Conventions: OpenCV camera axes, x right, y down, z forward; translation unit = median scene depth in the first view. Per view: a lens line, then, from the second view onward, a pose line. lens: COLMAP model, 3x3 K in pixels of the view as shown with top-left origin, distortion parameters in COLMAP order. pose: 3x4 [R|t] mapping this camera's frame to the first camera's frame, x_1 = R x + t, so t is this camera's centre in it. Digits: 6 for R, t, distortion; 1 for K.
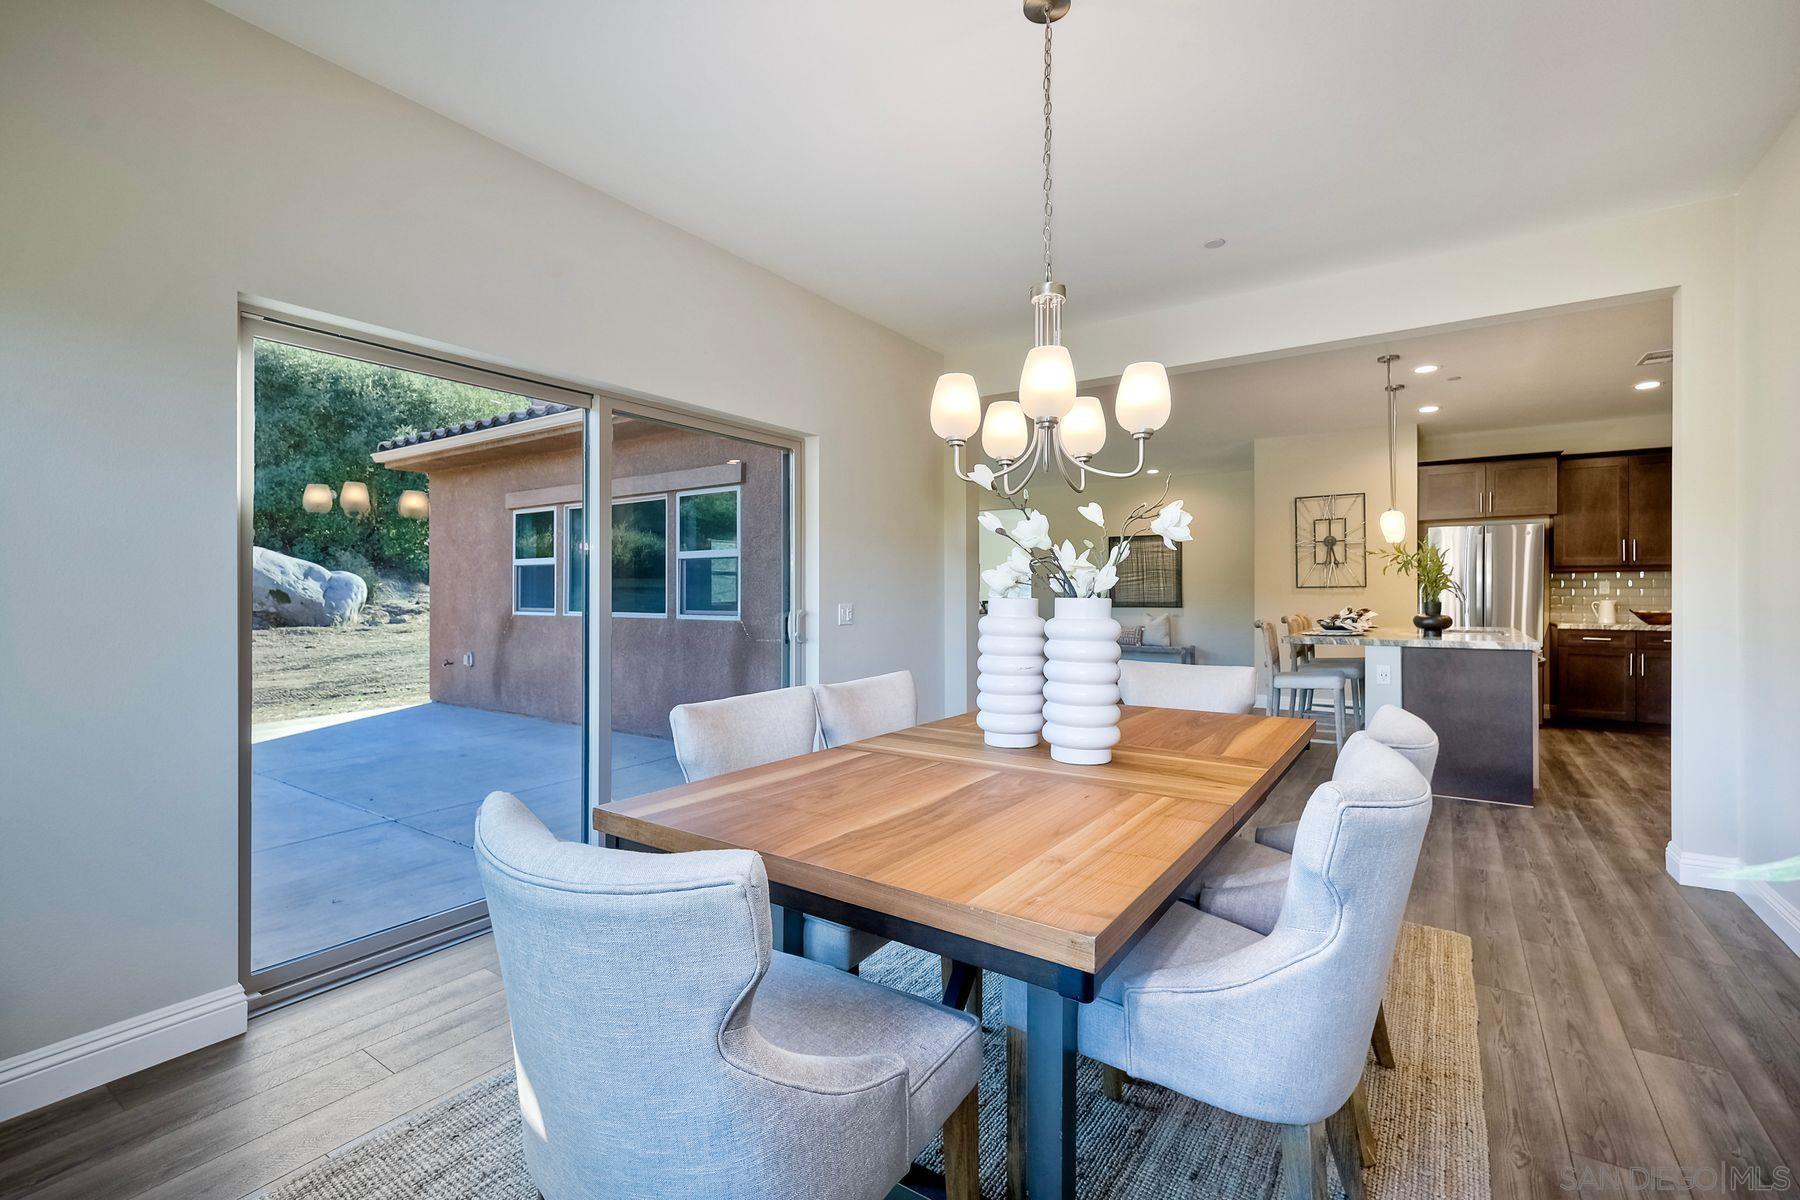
lens RADIAL K [[791.0, 0, 890.8], [0, 791.0, 590.3], [0, 0, 1]] dist [0.005346, -0.000819]
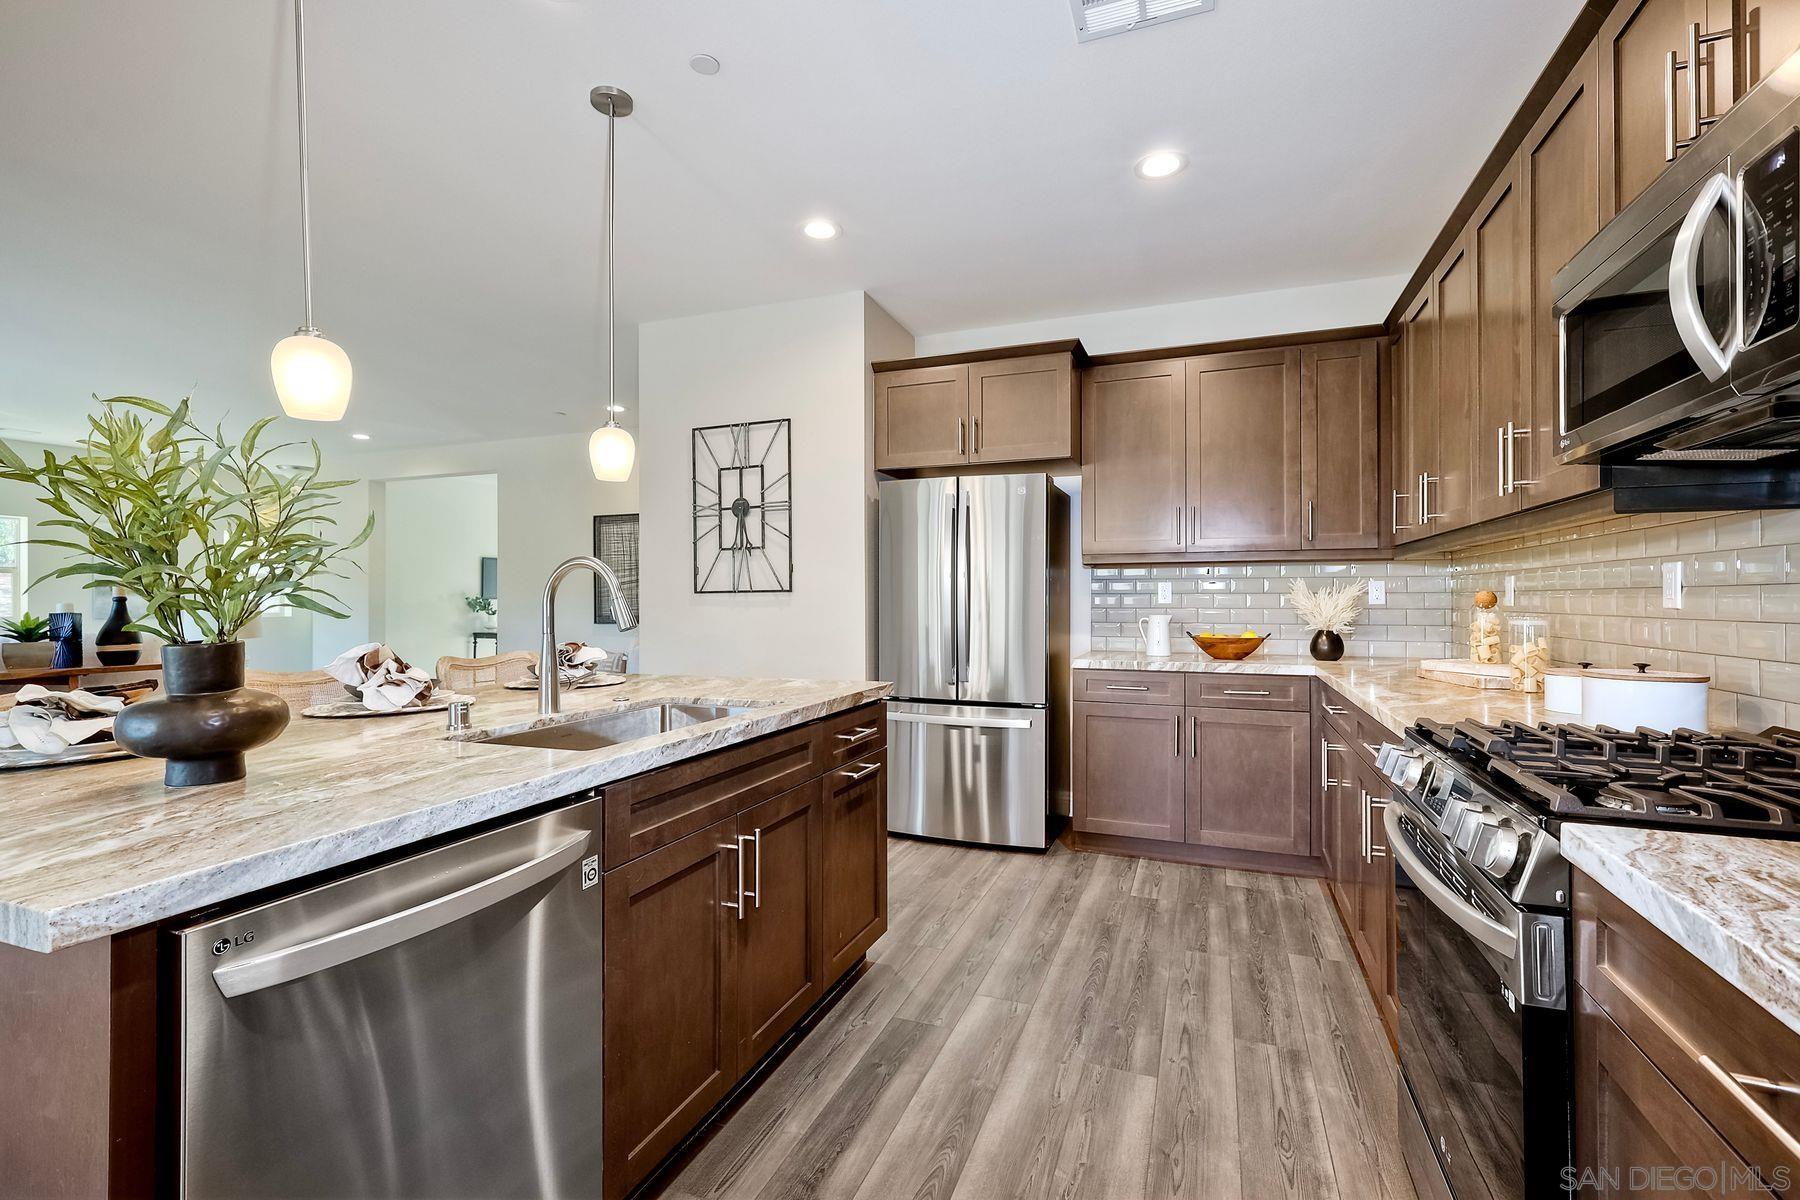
lens RADIAL K [[791.0, 0, 927.7], [0, 791.0, 599.4], [0, 0, 1]] dist [0.005346, -0.000819]
pose [[0.966862, -0.000147, 0.255298, 0.545307], [-0.000735, 0.999994, 0.003359, -0.000625], [-0.255297, -0.003435, 0.966857, 0.447272]]
